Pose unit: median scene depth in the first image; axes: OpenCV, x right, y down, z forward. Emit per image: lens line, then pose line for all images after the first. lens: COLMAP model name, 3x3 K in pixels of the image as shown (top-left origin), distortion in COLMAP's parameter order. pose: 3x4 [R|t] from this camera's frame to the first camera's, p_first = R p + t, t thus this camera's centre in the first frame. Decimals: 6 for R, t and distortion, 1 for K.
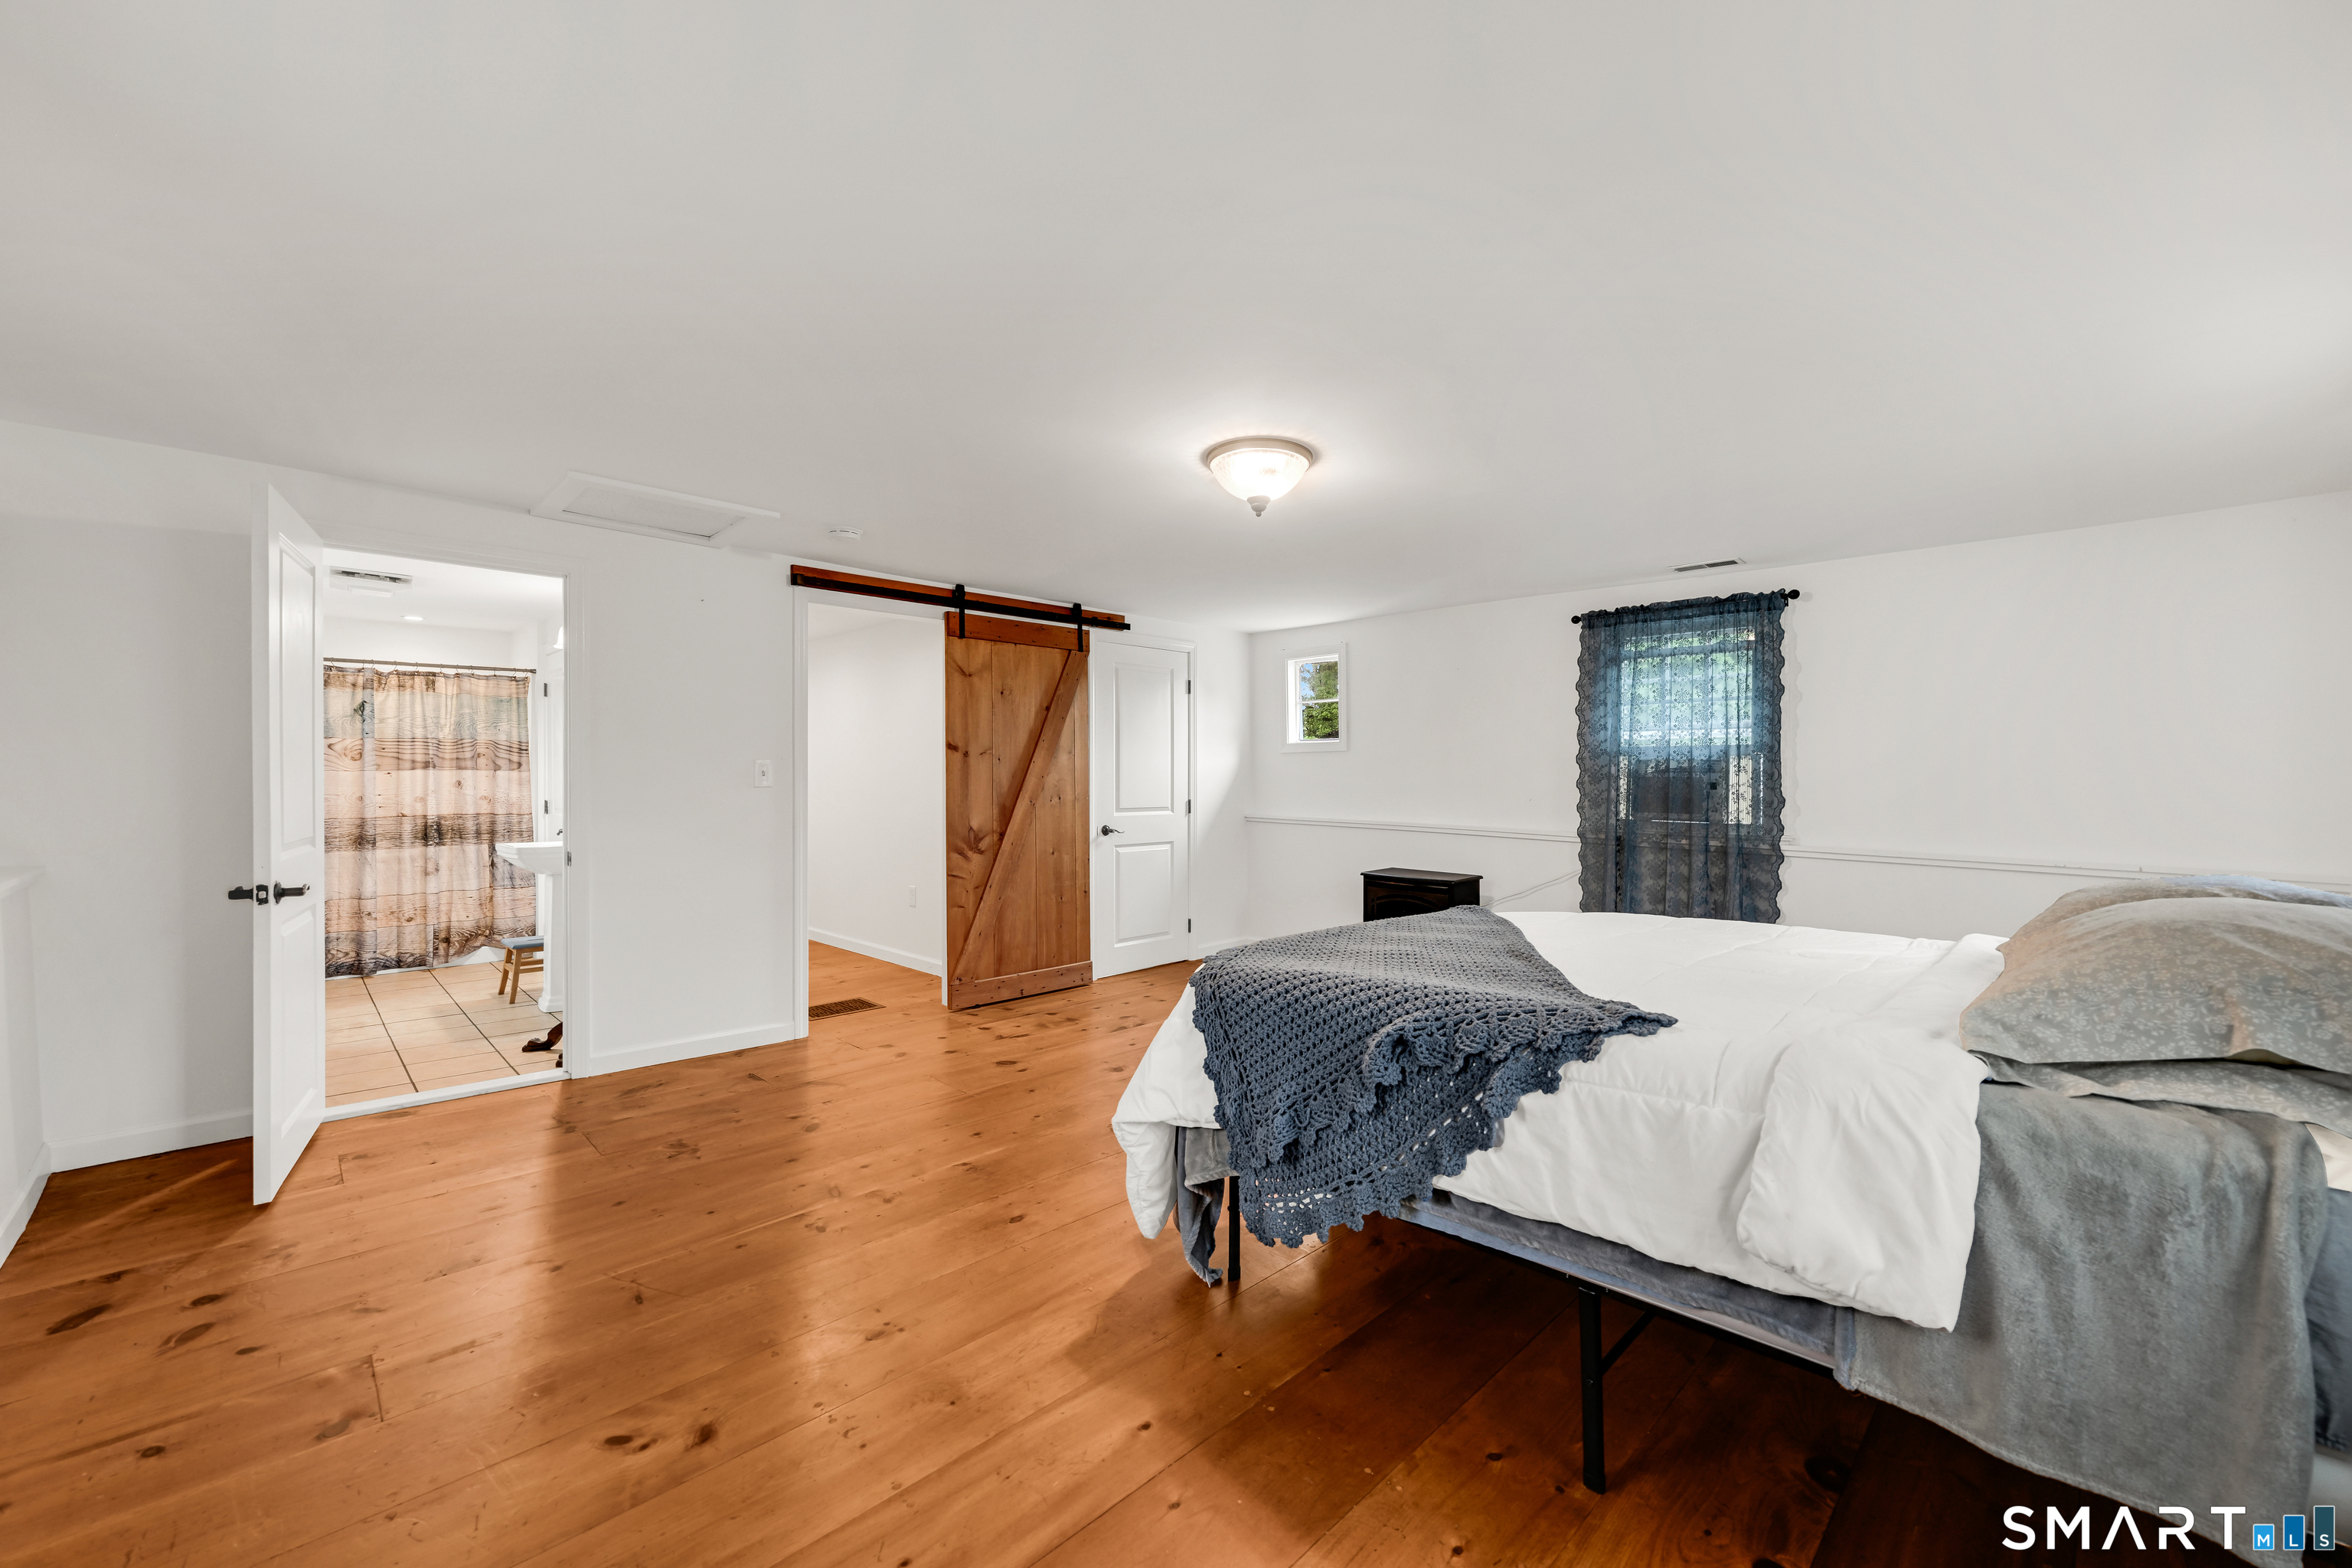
lens RADIAL K [[950.4, 0, 1176.0], [0, 950.4, 784.0], [0, 0, 1]] dist [0.001570, 0.000120]
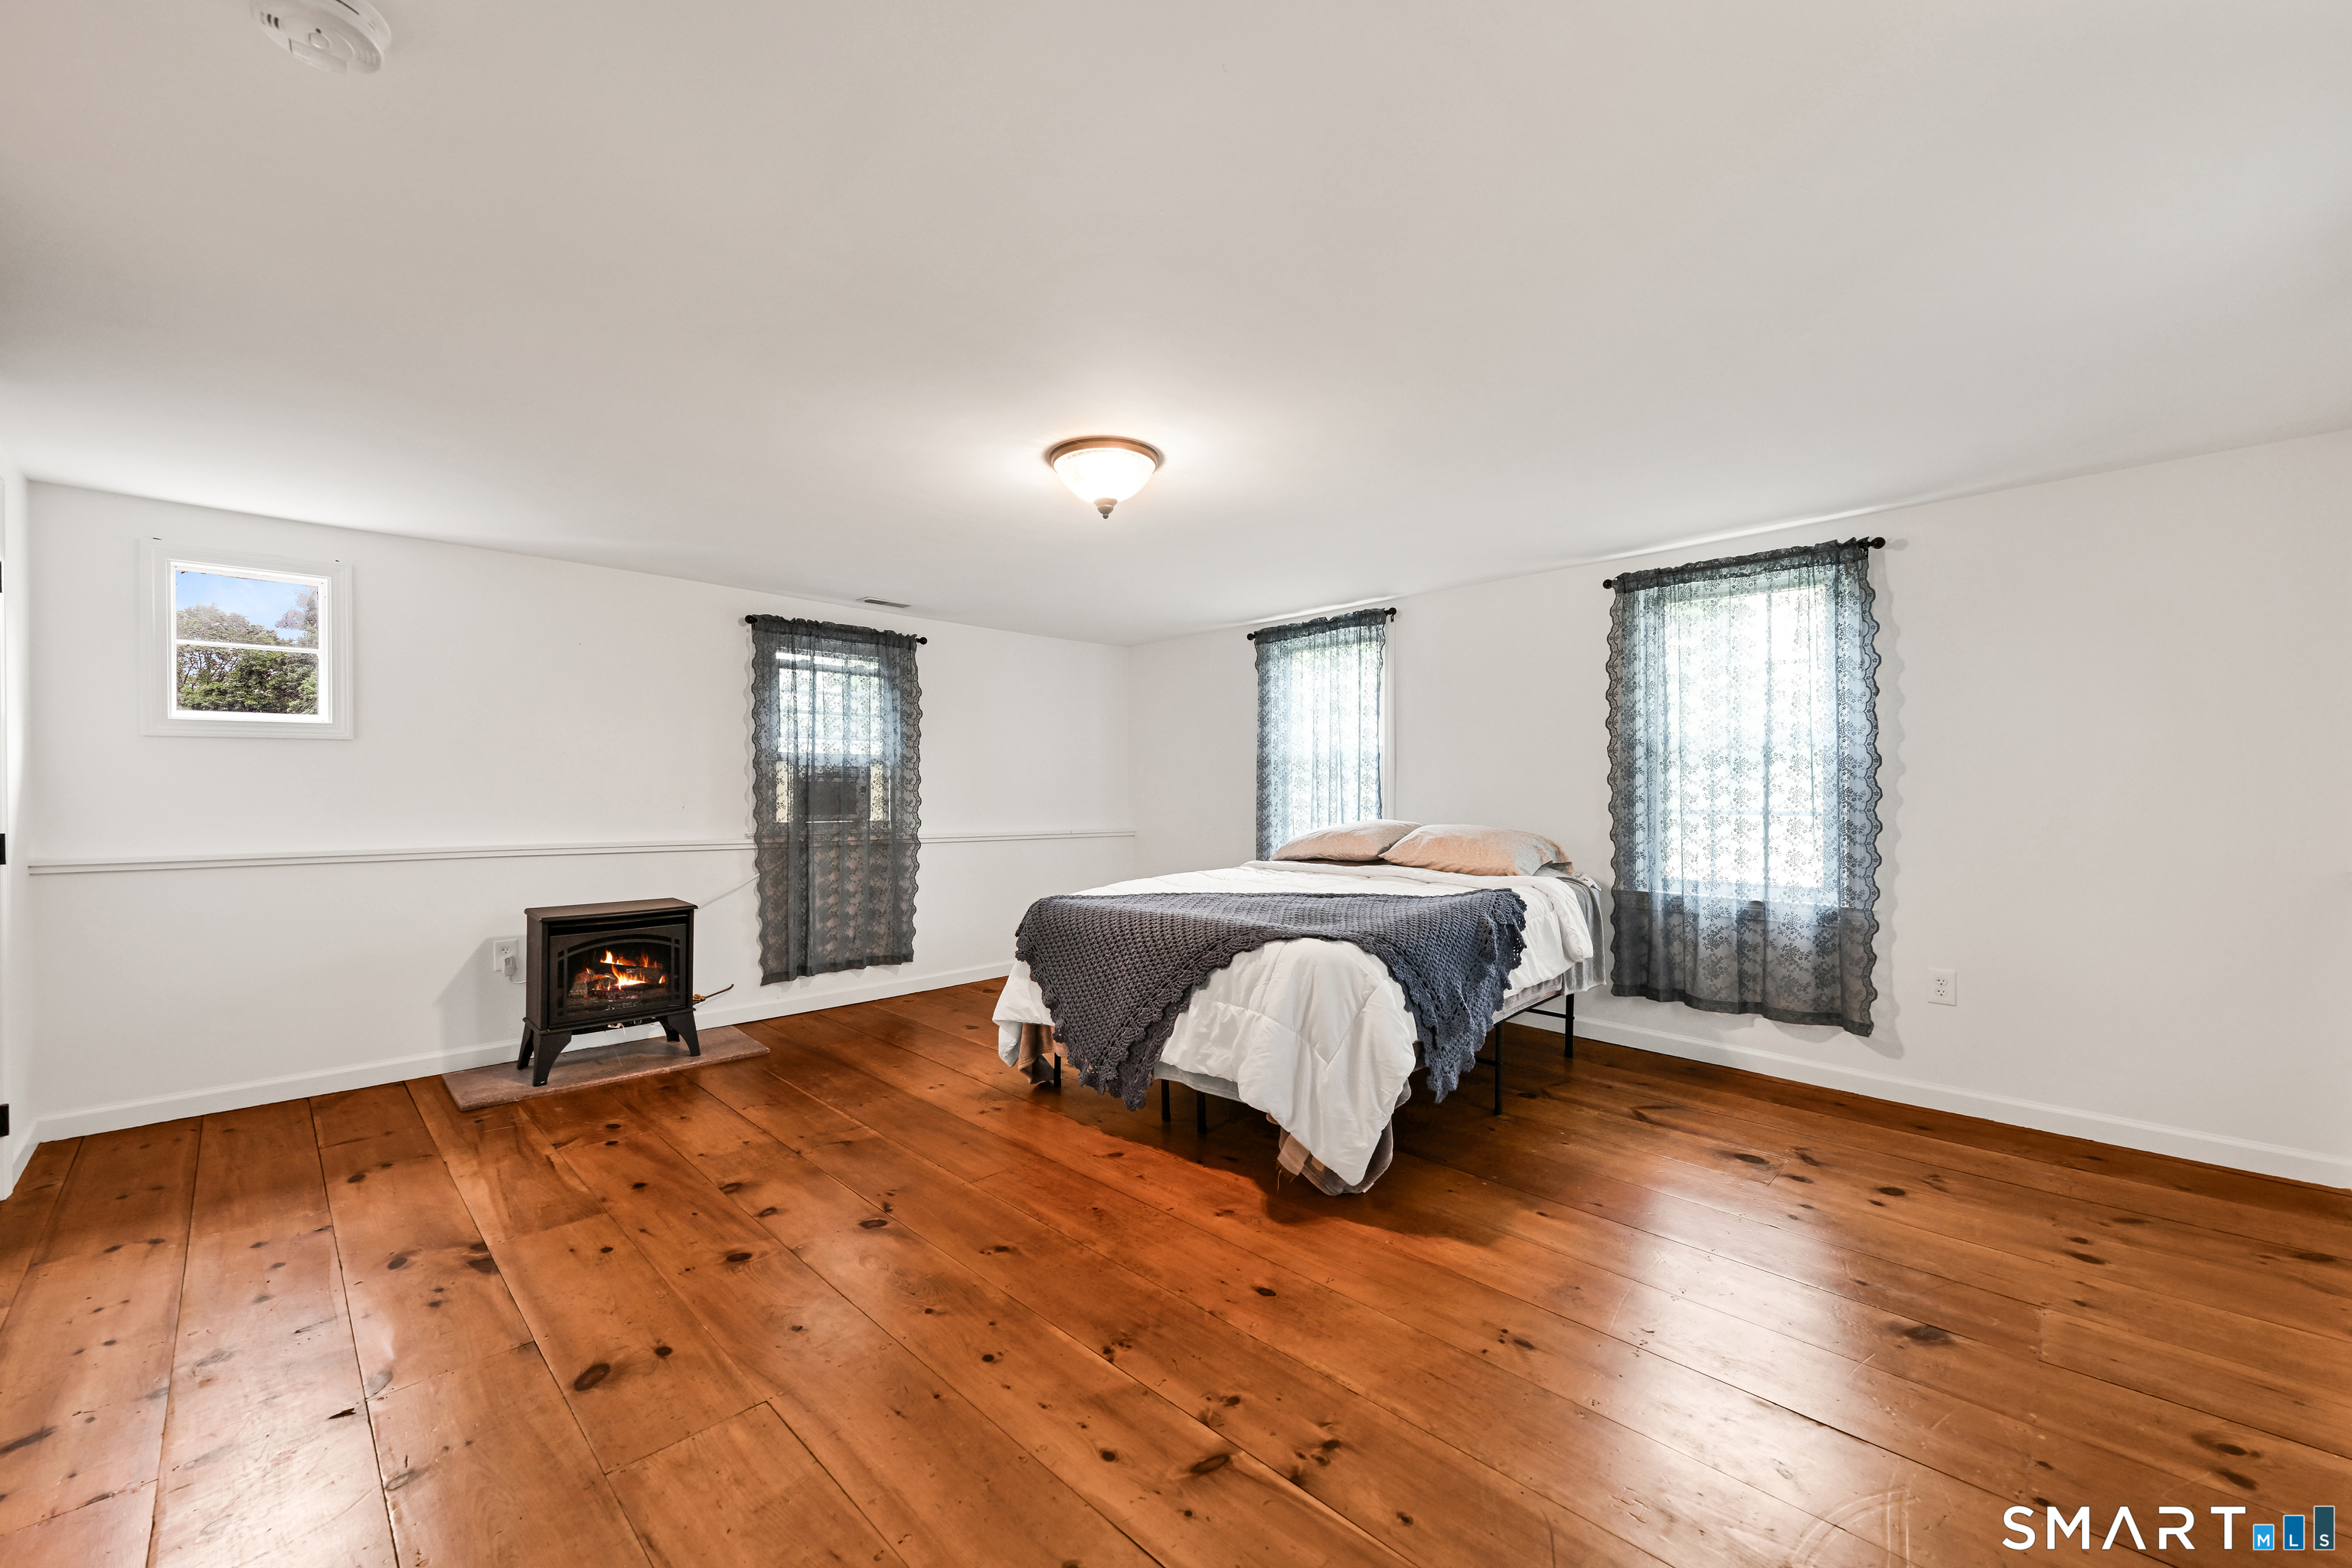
lens RADIAL K [[950.4, 0, 1176.0], [0, 950.4, 784.0], [0, 0, 1]] dist [0.001570, 0.000120]
pose [[-0.040163, -0.003393, 0.999187, -0.555192], [0.004490, 0.999984, 0.003576, -0.006419], [-0.999183, 0.004630, -0.040147, 0.598427]]
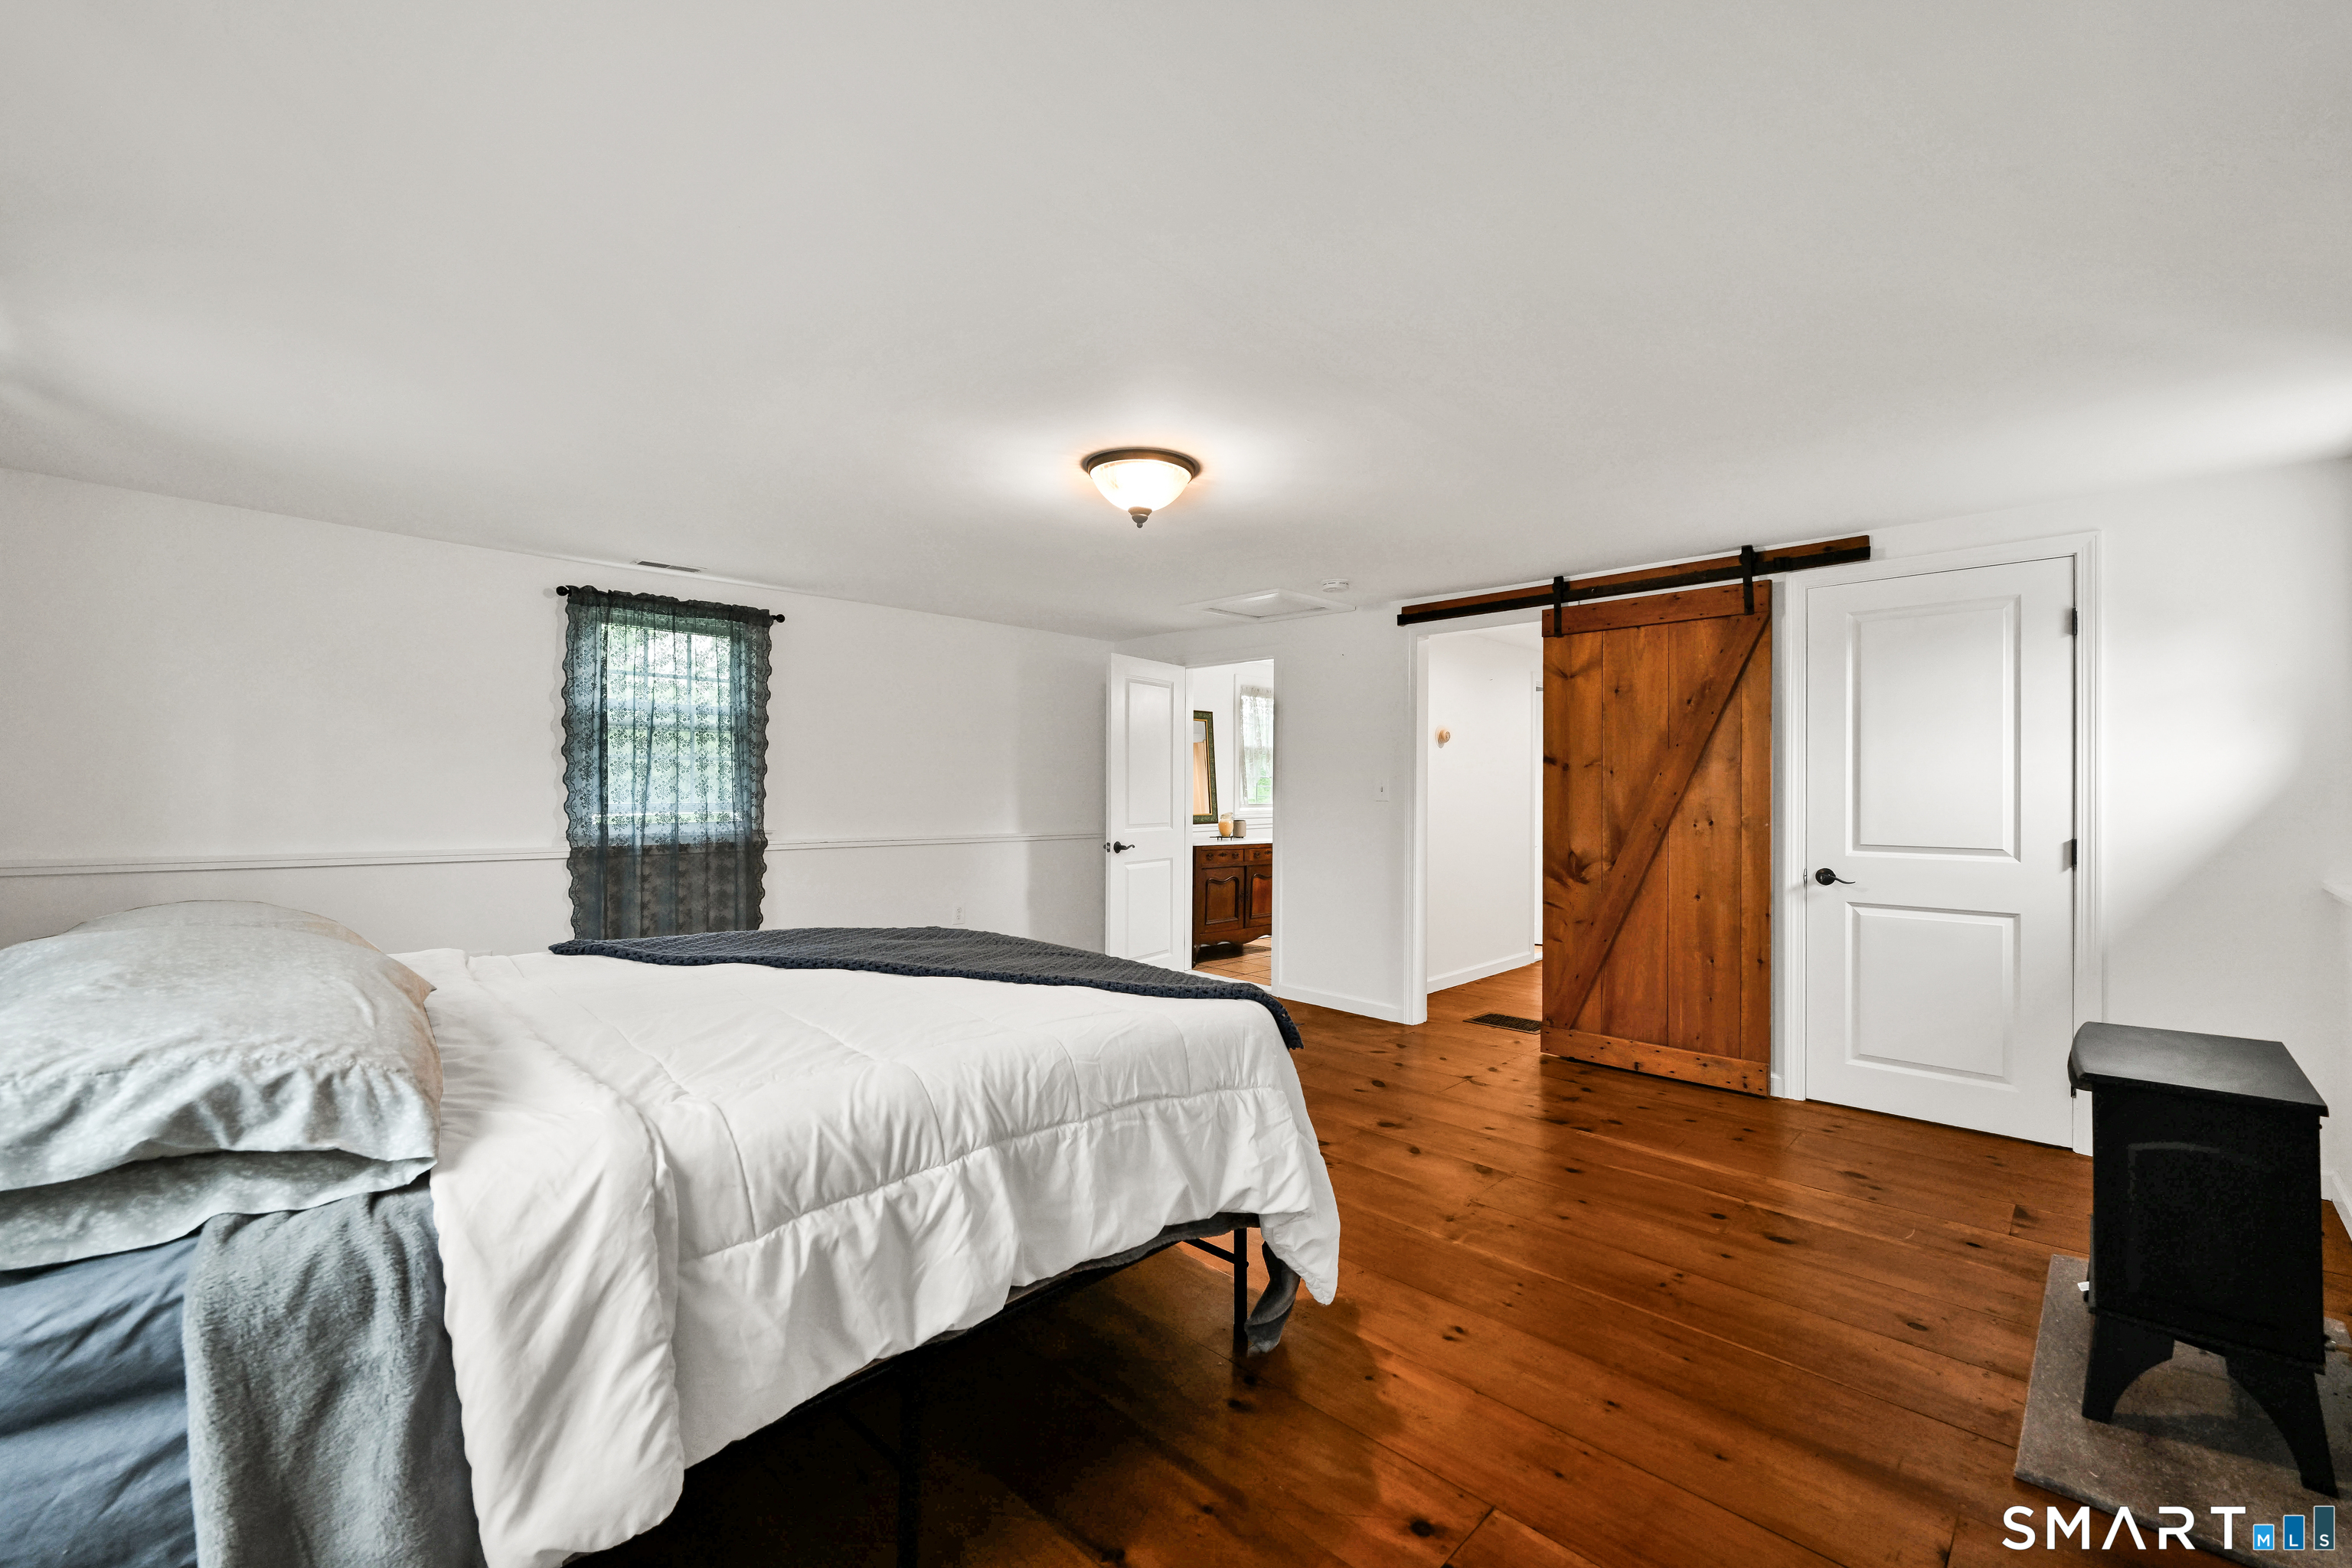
lens RADIAL K [[950.4, 0, 1176.0], [0, 950.4, 784.0], [0, 0, 1]] dist [0.001570, 0.000120]
pose [[0.009686, -0.004800, -0.999942, 0.657023], [-0.012196, 0.999914, -0.004918, -0.007303], [0.999879, 0.012243, 0.009627, 0.637648]]
